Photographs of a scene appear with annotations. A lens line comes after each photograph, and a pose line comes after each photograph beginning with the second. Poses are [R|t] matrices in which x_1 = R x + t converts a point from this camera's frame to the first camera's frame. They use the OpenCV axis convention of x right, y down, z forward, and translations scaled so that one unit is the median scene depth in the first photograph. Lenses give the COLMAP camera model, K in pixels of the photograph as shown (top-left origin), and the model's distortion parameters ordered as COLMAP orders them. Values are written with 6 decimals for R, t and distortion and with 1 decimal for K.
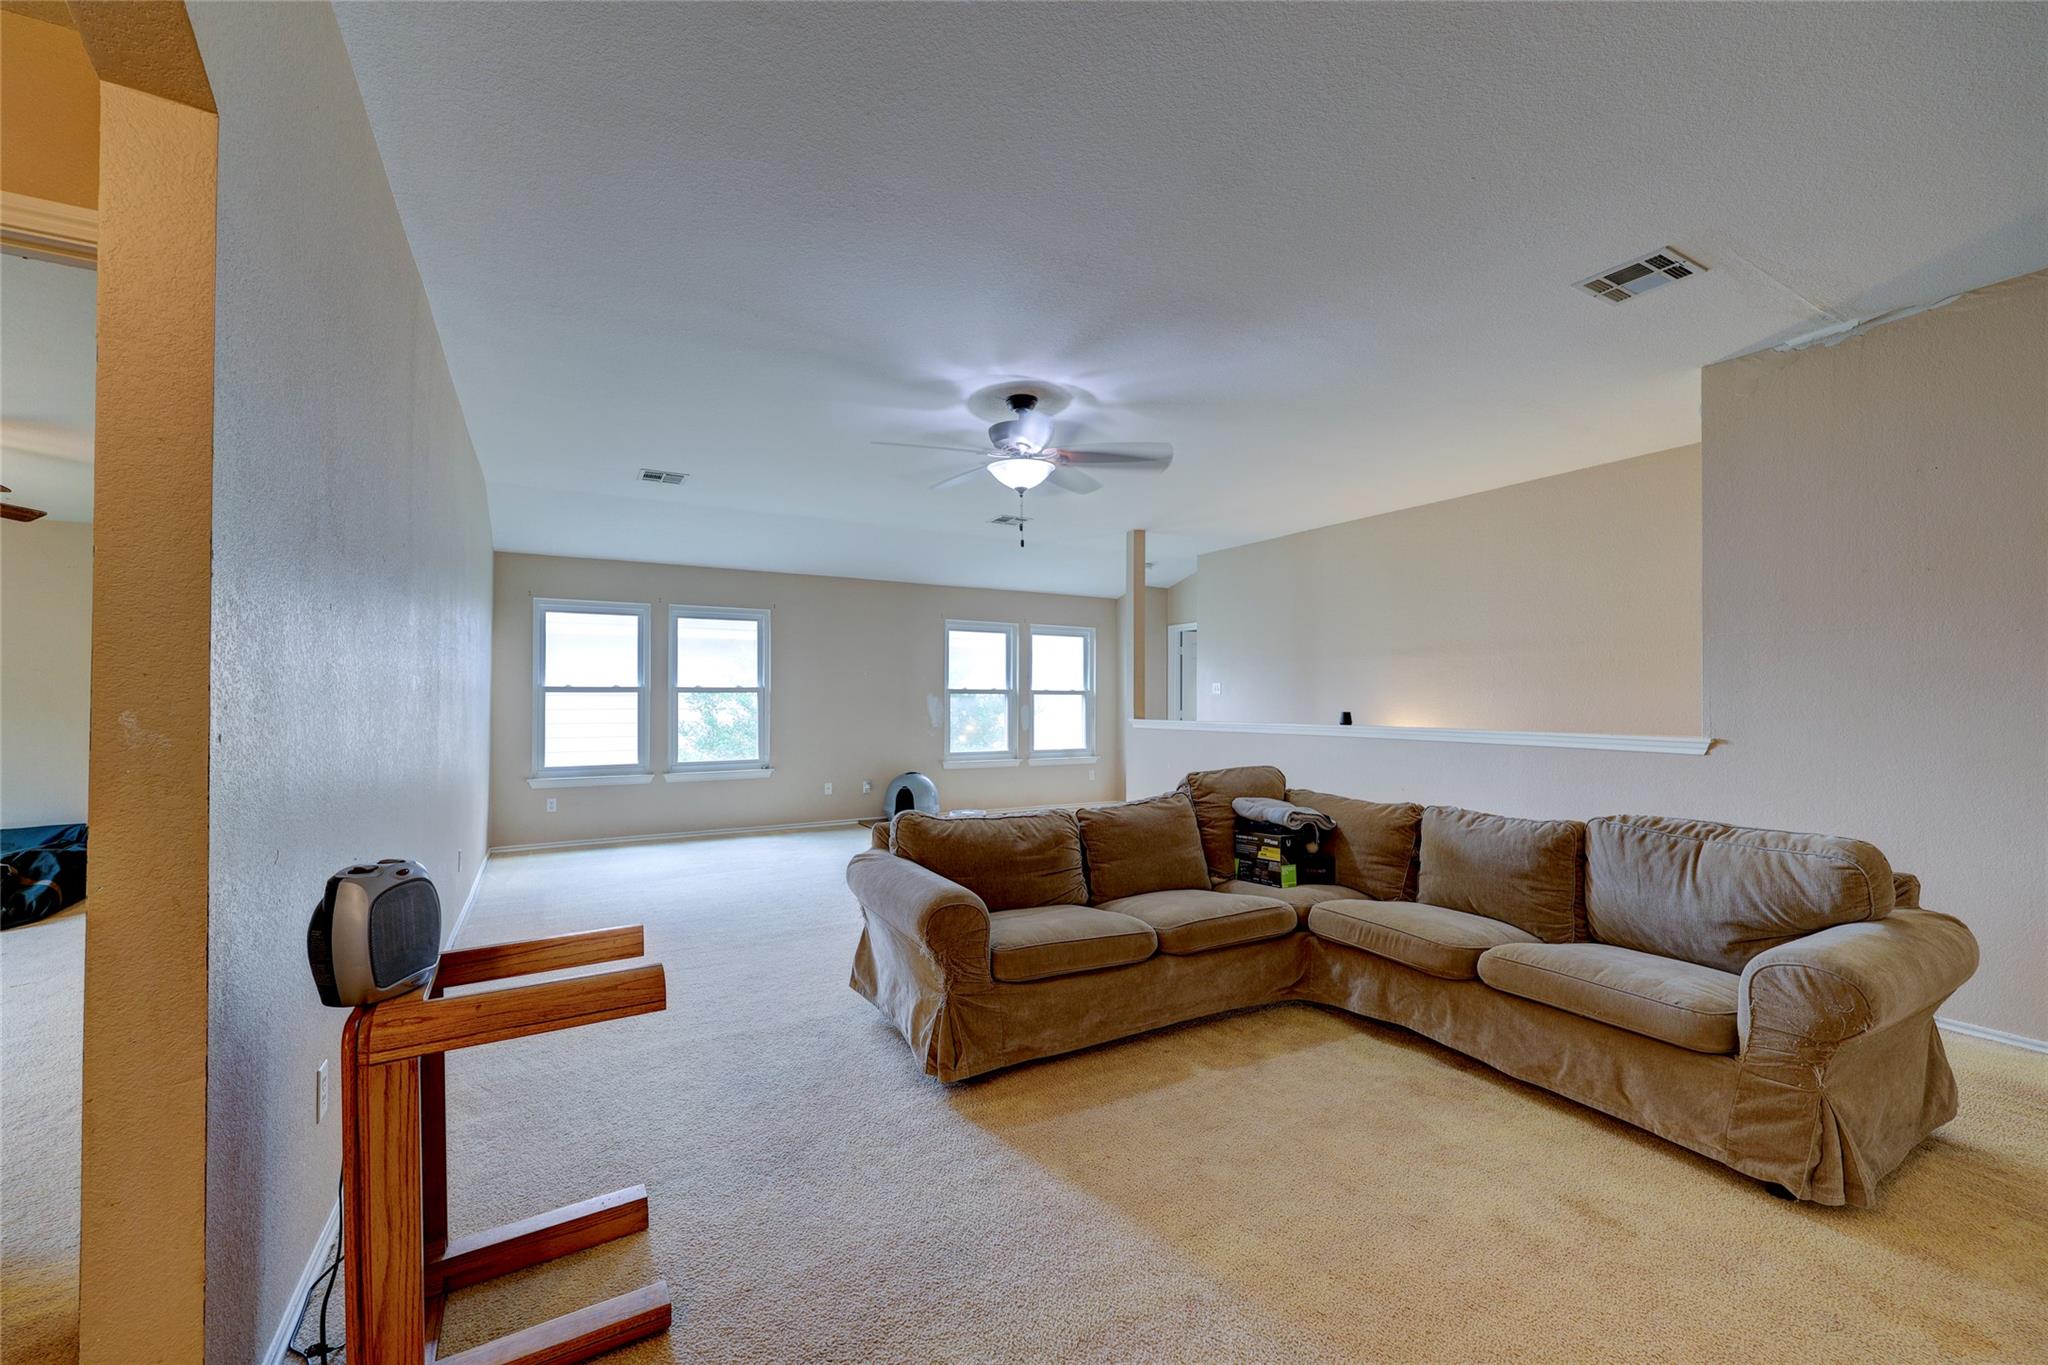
lens RADIAL K [[823.3, 0, 1025.0], [0, 823.3, 695.2], [0, 0, 1]] dist [-0.000711, -0.000028]
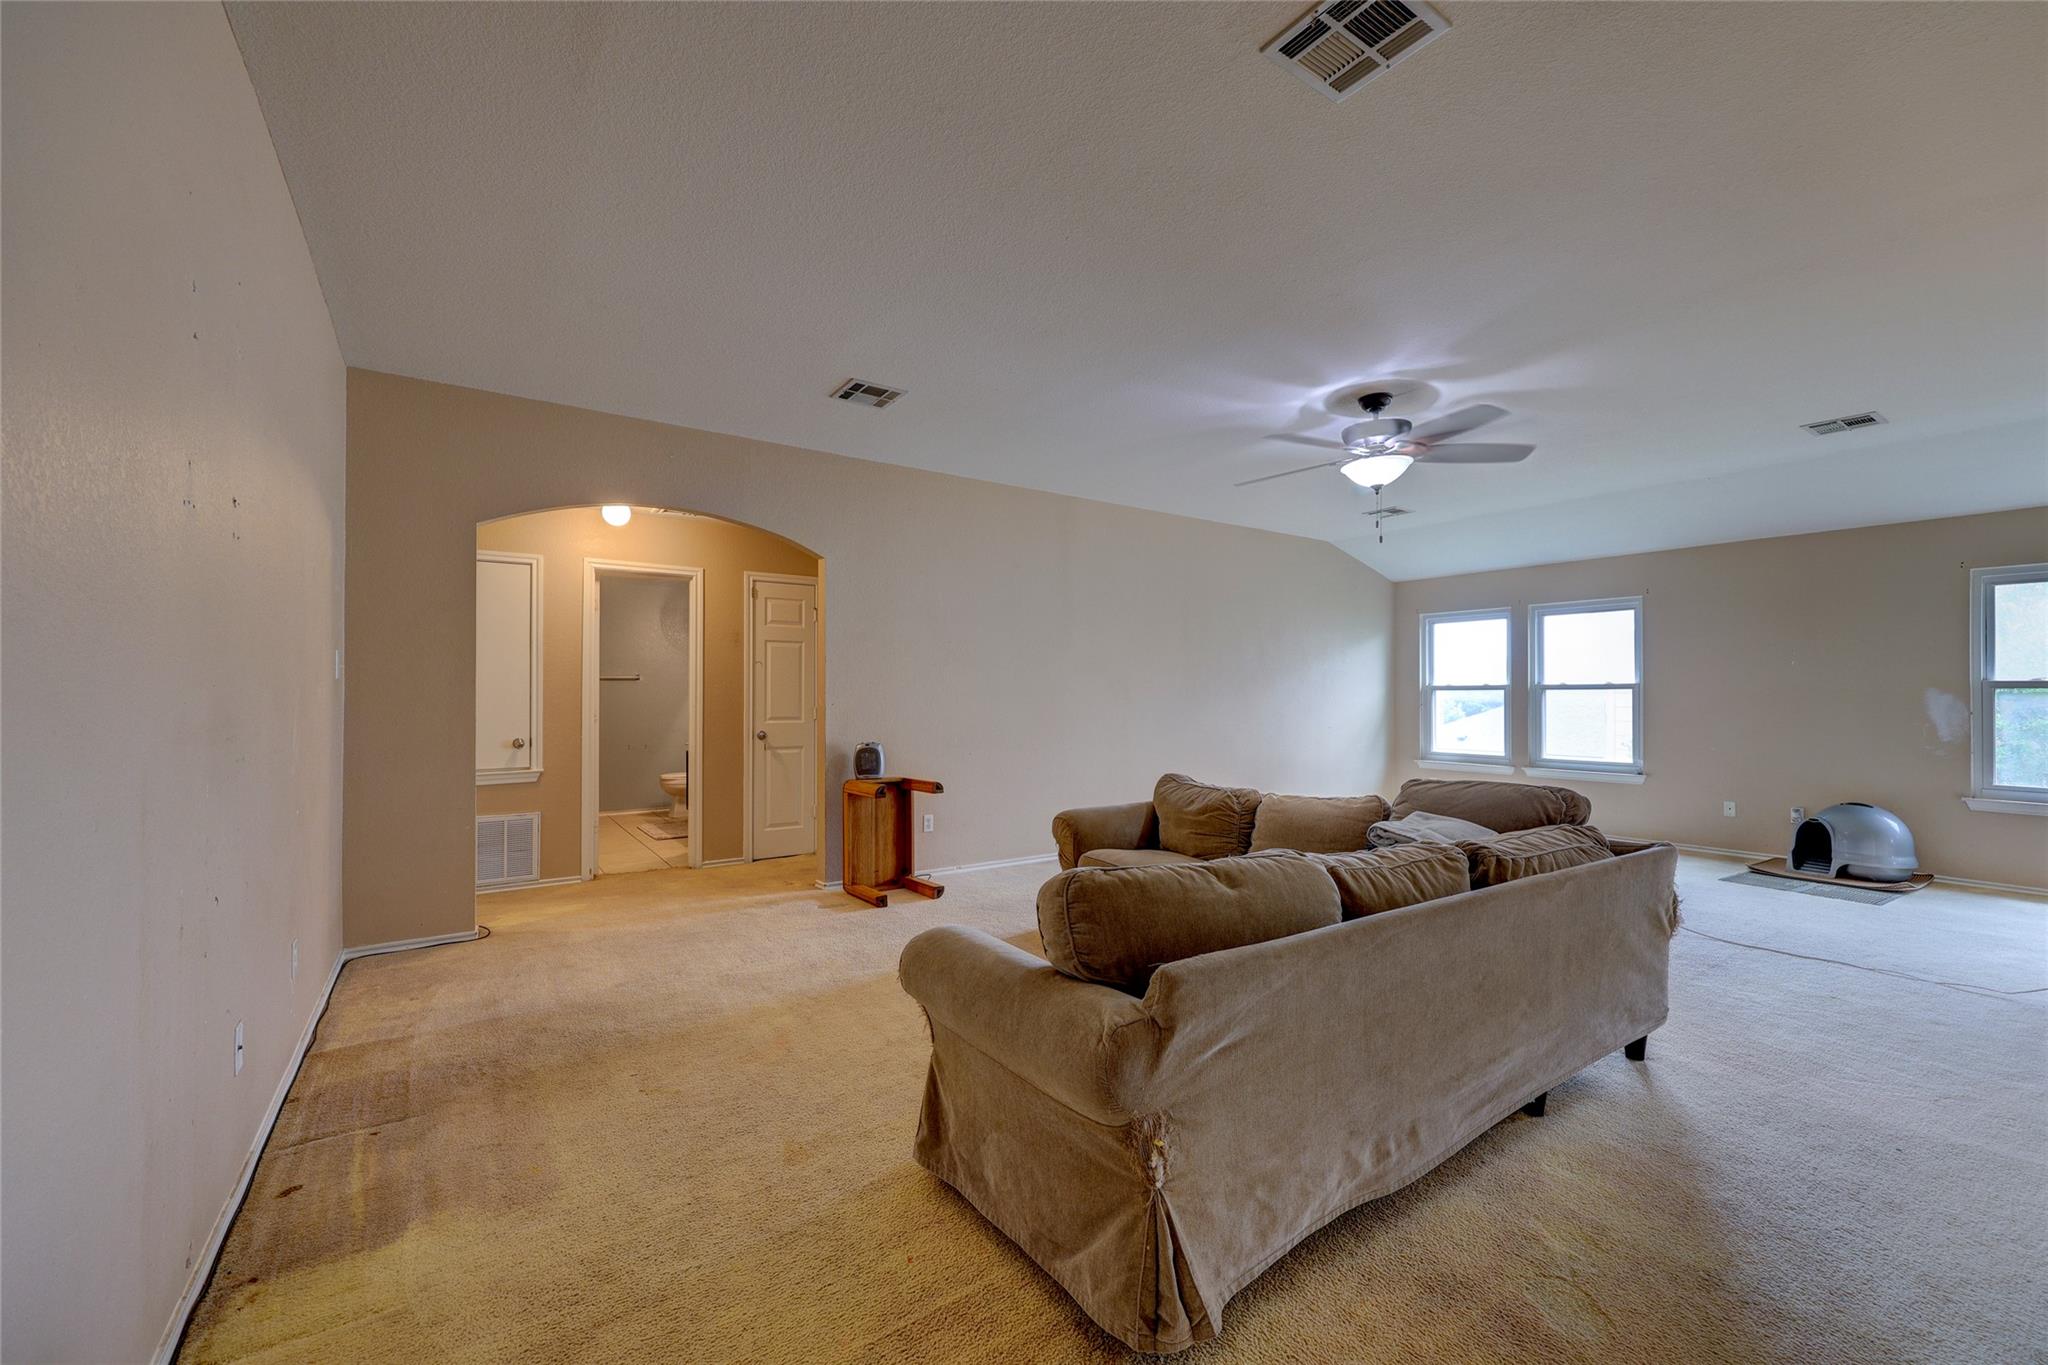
lens RADIAL K [[823.3, 0, 1026.3], [0, 823.3, 688.0], [0, 0, 1]] dist [-0.000711, -0.000028]
pose [[0.088204, -0.007985, -0.996070, 0.536021], [0.001016, 0.999968, -0.007926, 0.002237], [0.996102, -0.000313, 0.088210, 0.271315]]
